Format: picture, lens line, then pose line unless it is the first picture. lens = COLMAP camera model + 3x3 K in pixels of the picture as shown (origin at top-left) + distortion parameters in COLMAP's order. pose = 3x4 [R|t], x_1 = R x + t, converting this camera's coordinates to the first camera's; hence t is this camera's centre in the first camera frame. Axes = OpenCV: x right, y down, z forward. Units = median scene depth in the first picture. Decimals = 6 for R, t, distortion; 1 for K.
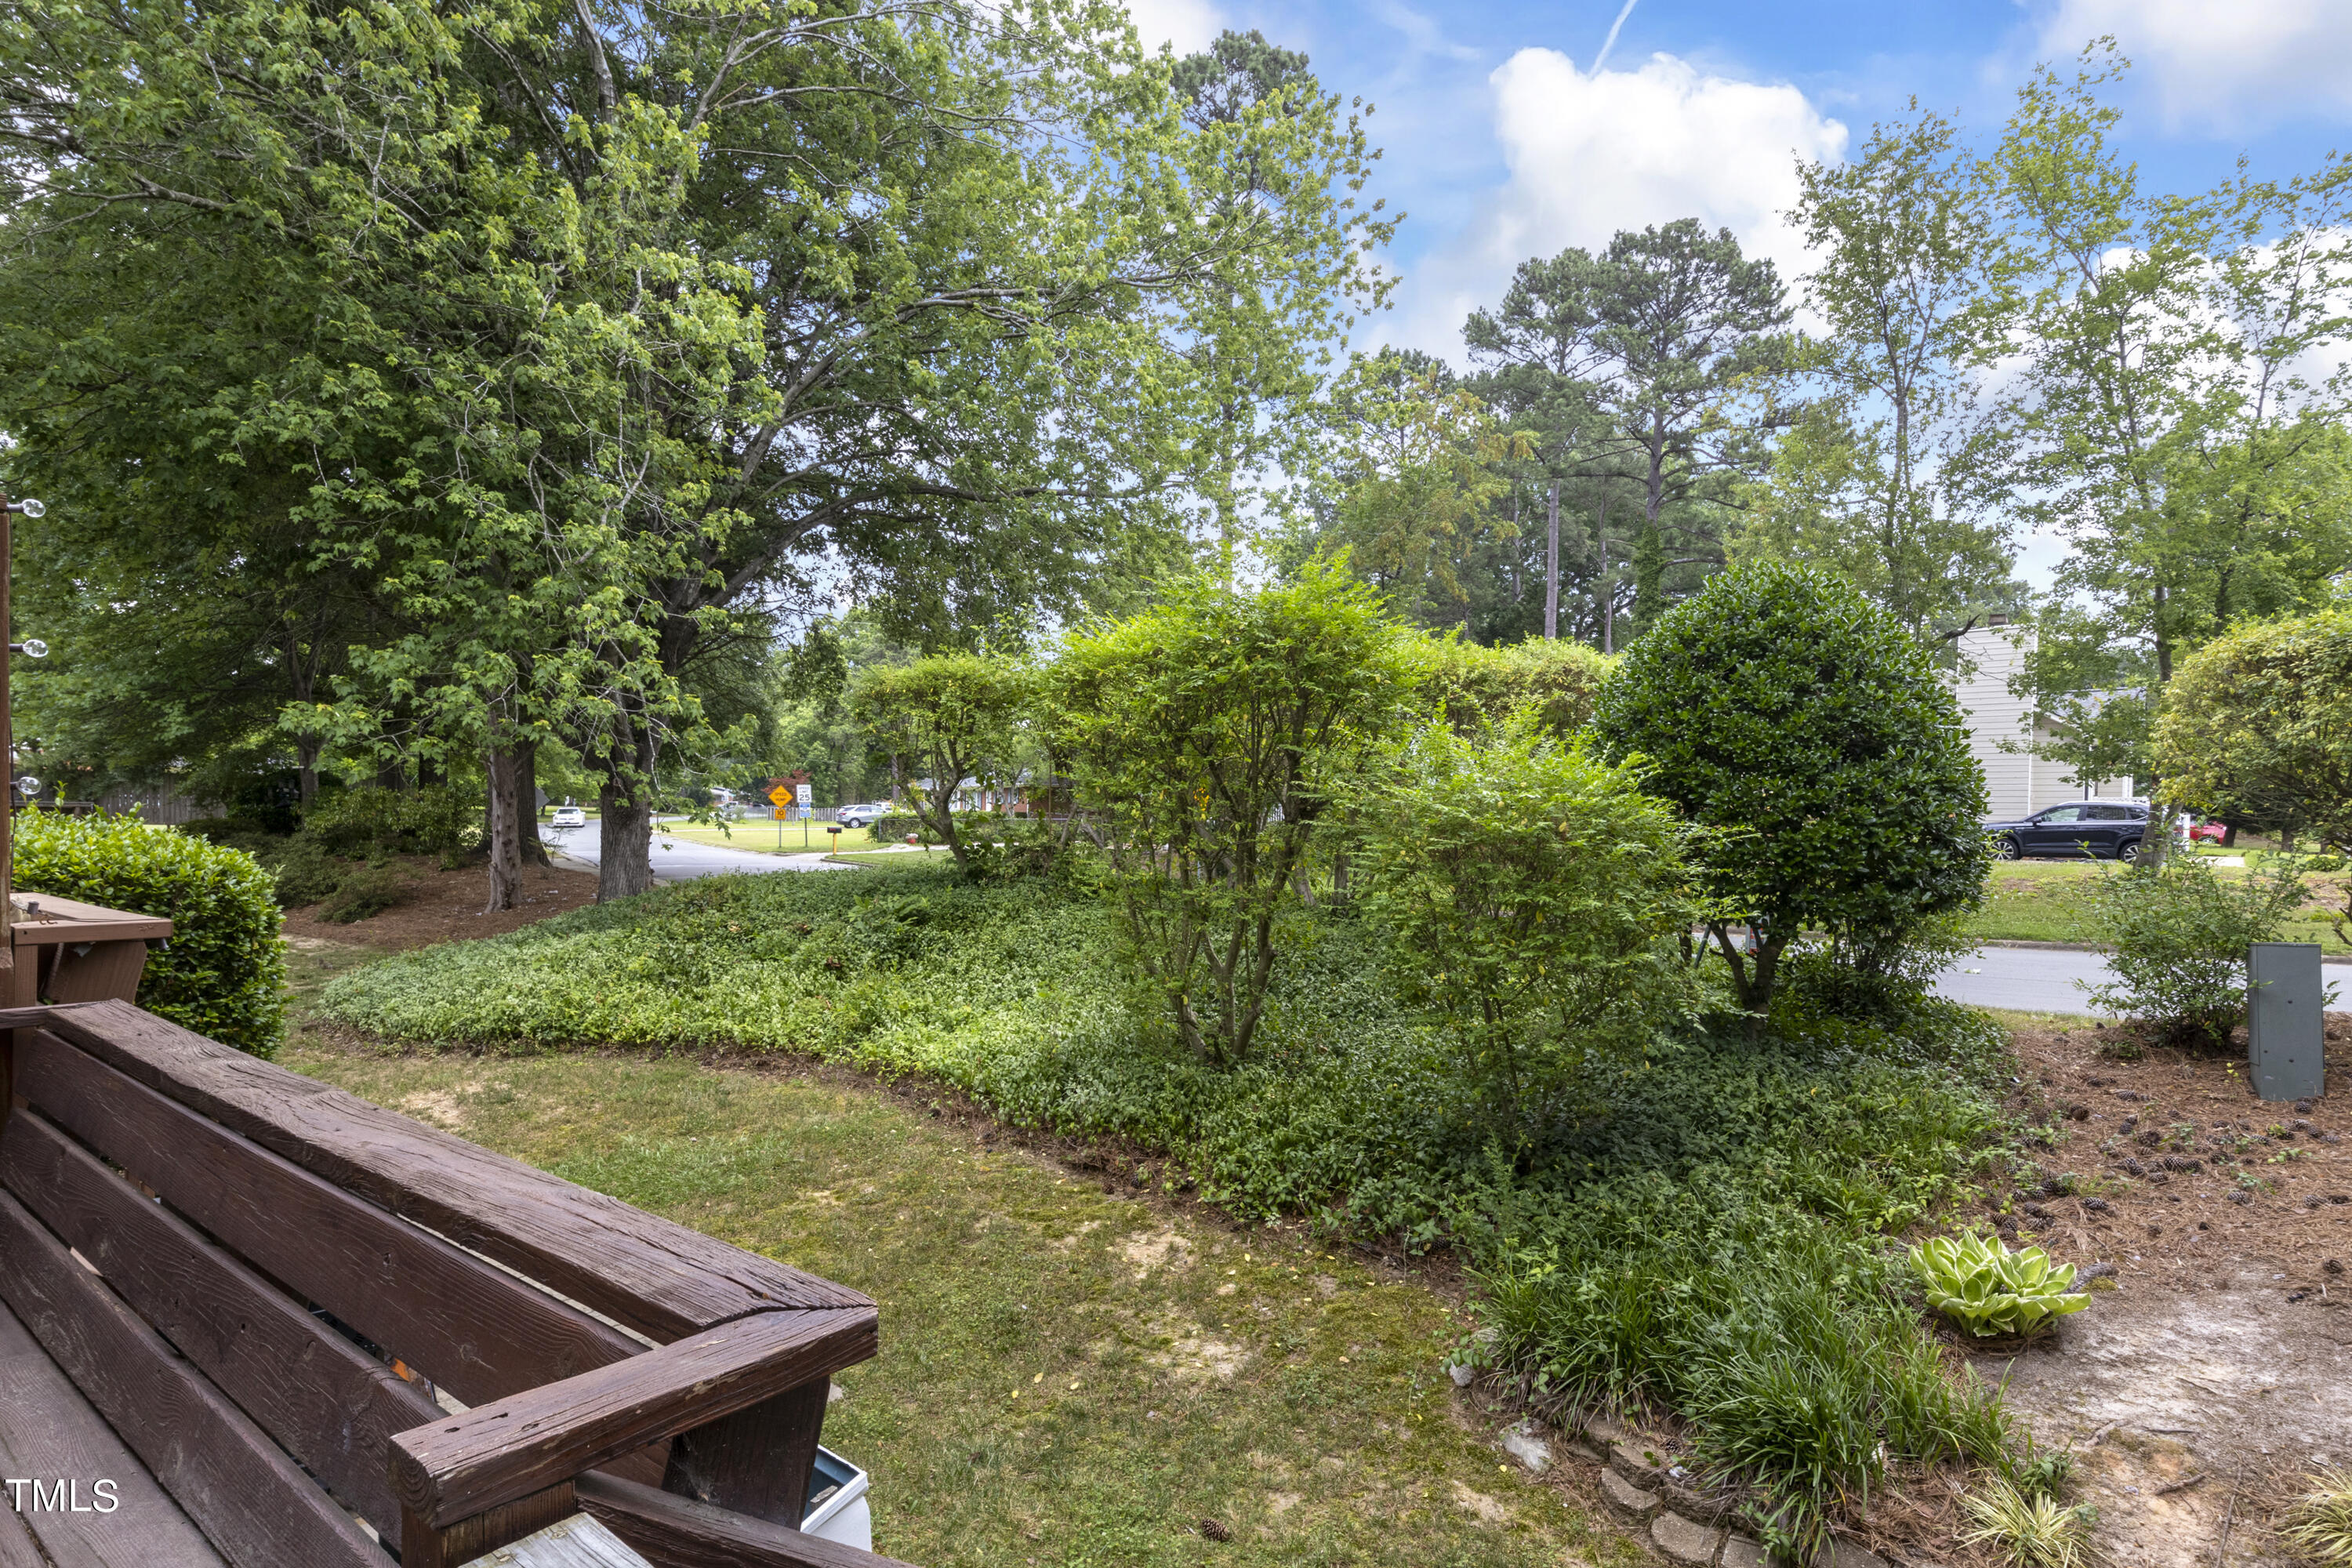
lens RADIAL K [[1207.1, 0, 1188.1], [0, 1207.1, 784.0], [0, 0, 1]] dist [-0.005069, 0.000401]
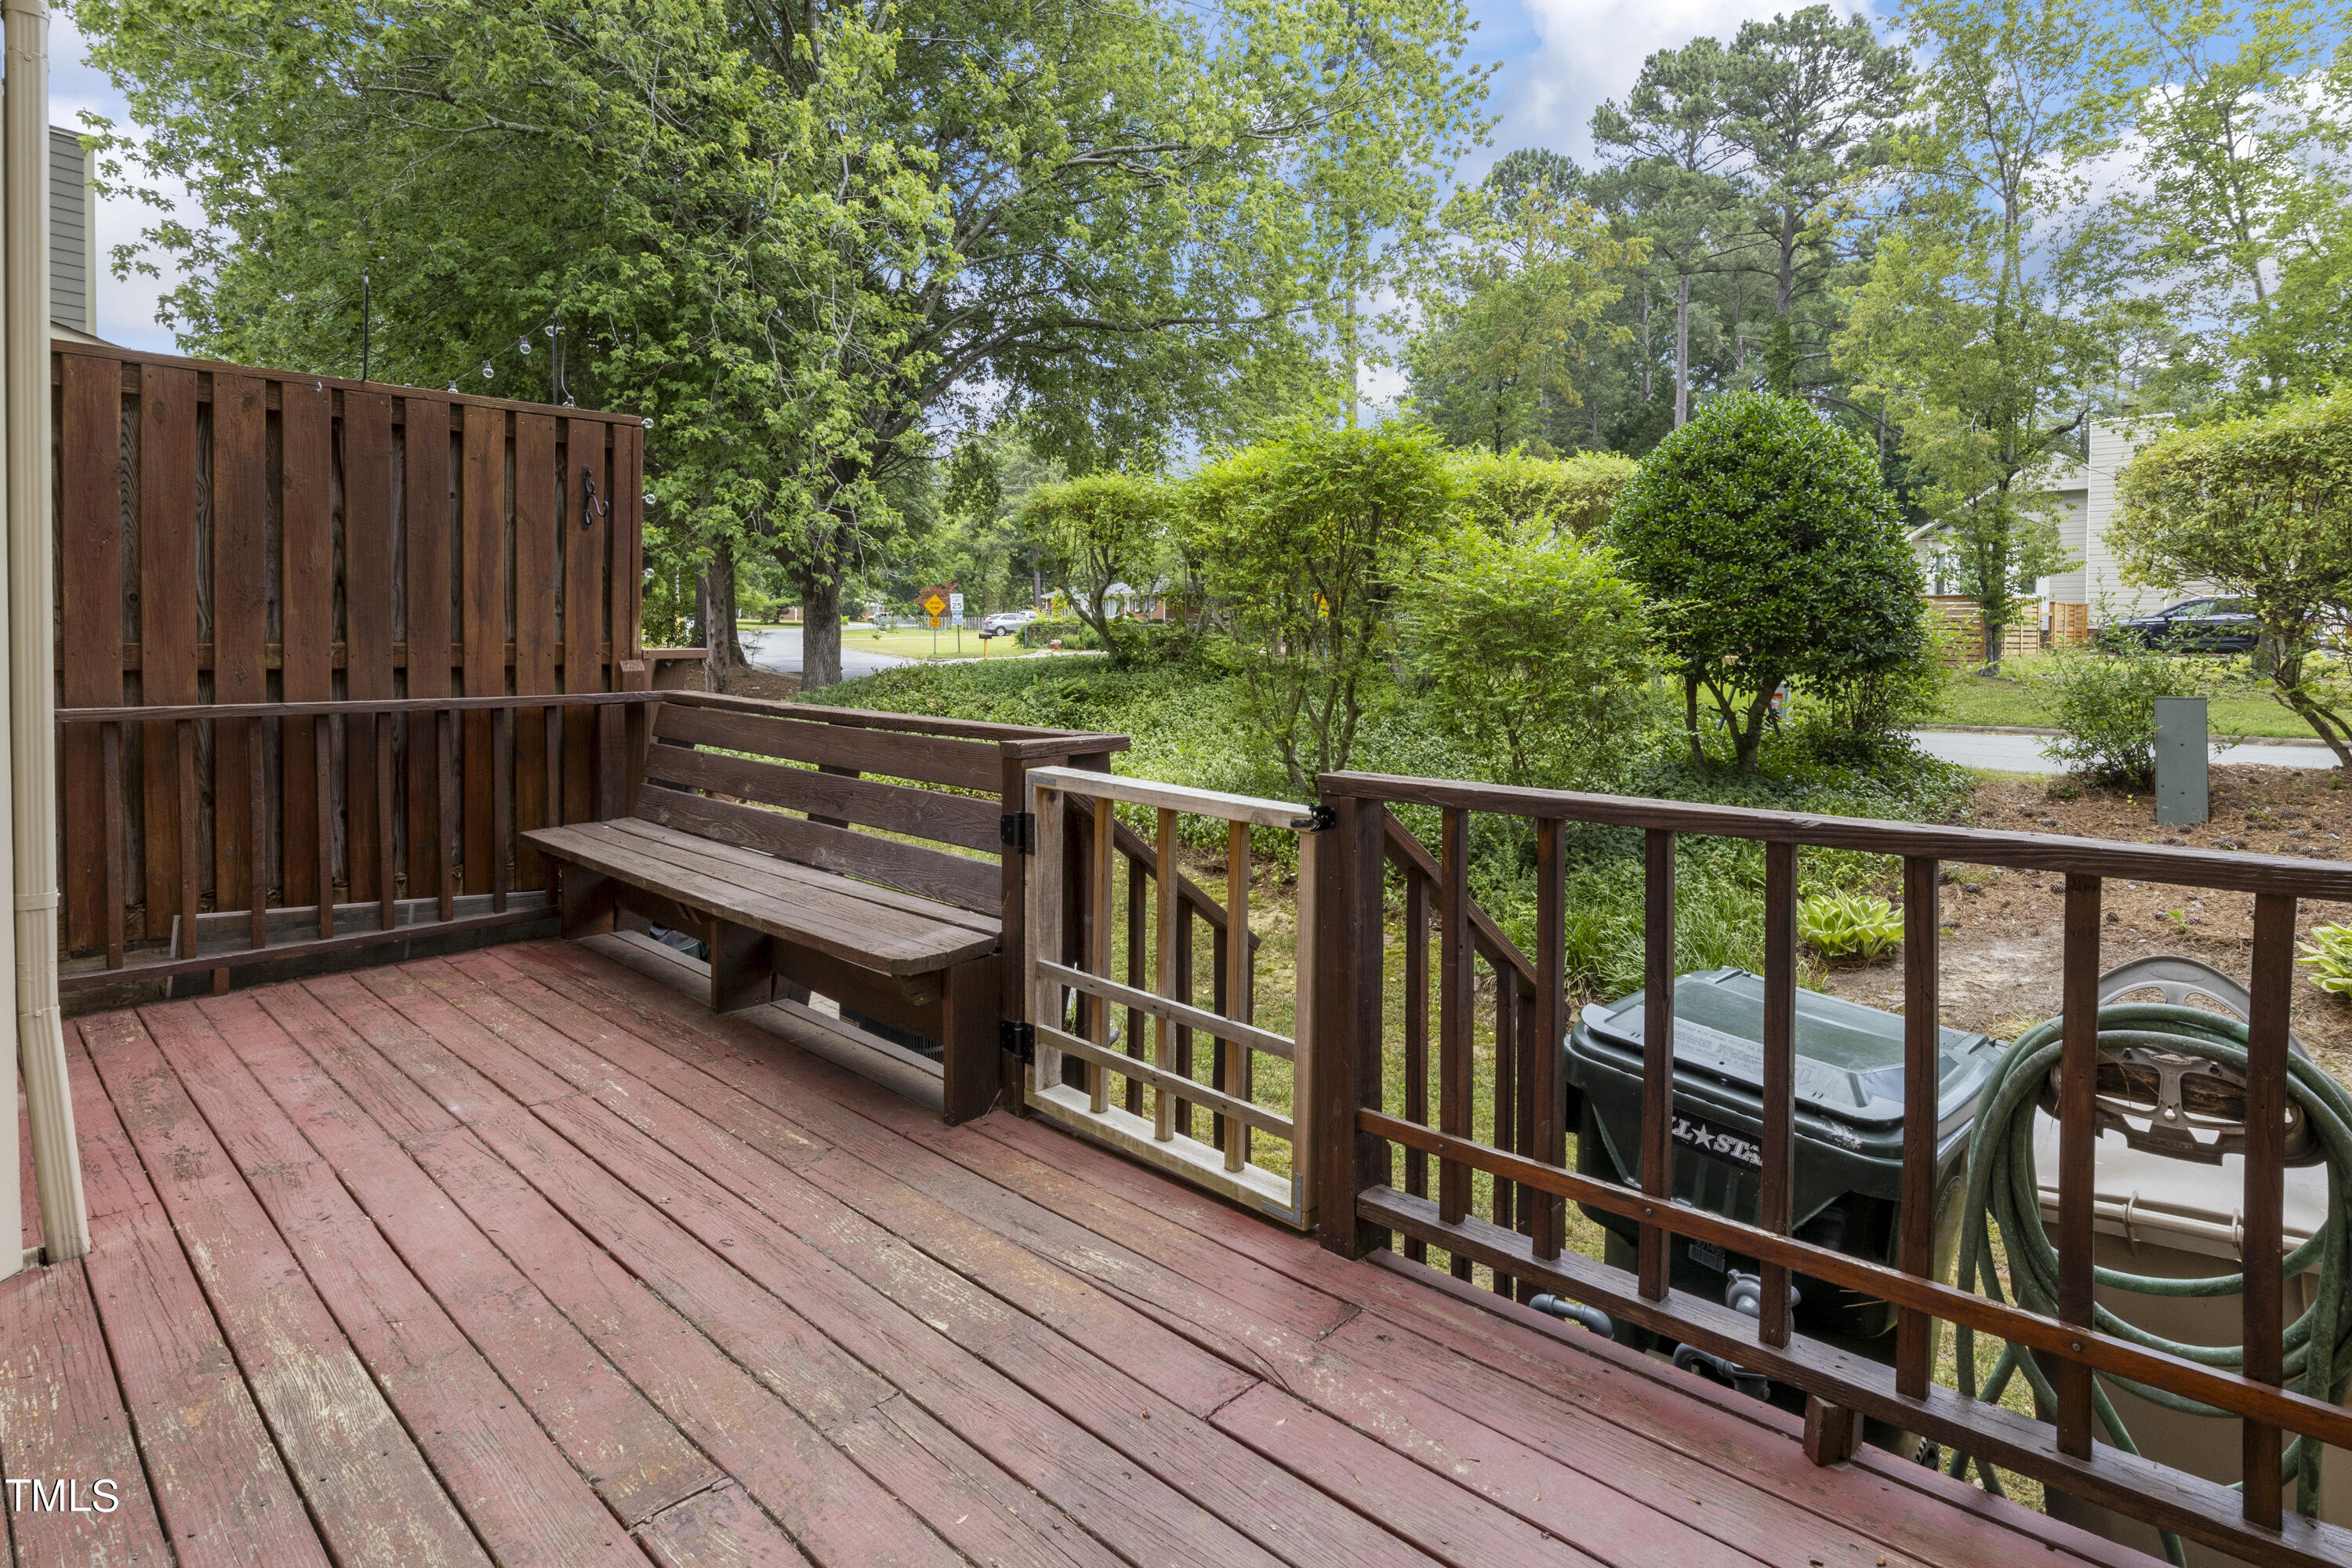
lens RADIAL K [[1252.2, 0, 1176.0], [0, 1252.2, 784.0], [0, 0, 1]] dist [0.004468, -0.000531]
pose [[0.992698, 0.010052, -0.120211, 0.024723], [0.007884, 0.988984, 0.147809, 0.012384], [0.120372, -0.147678, 0.981683, -0.227731]]
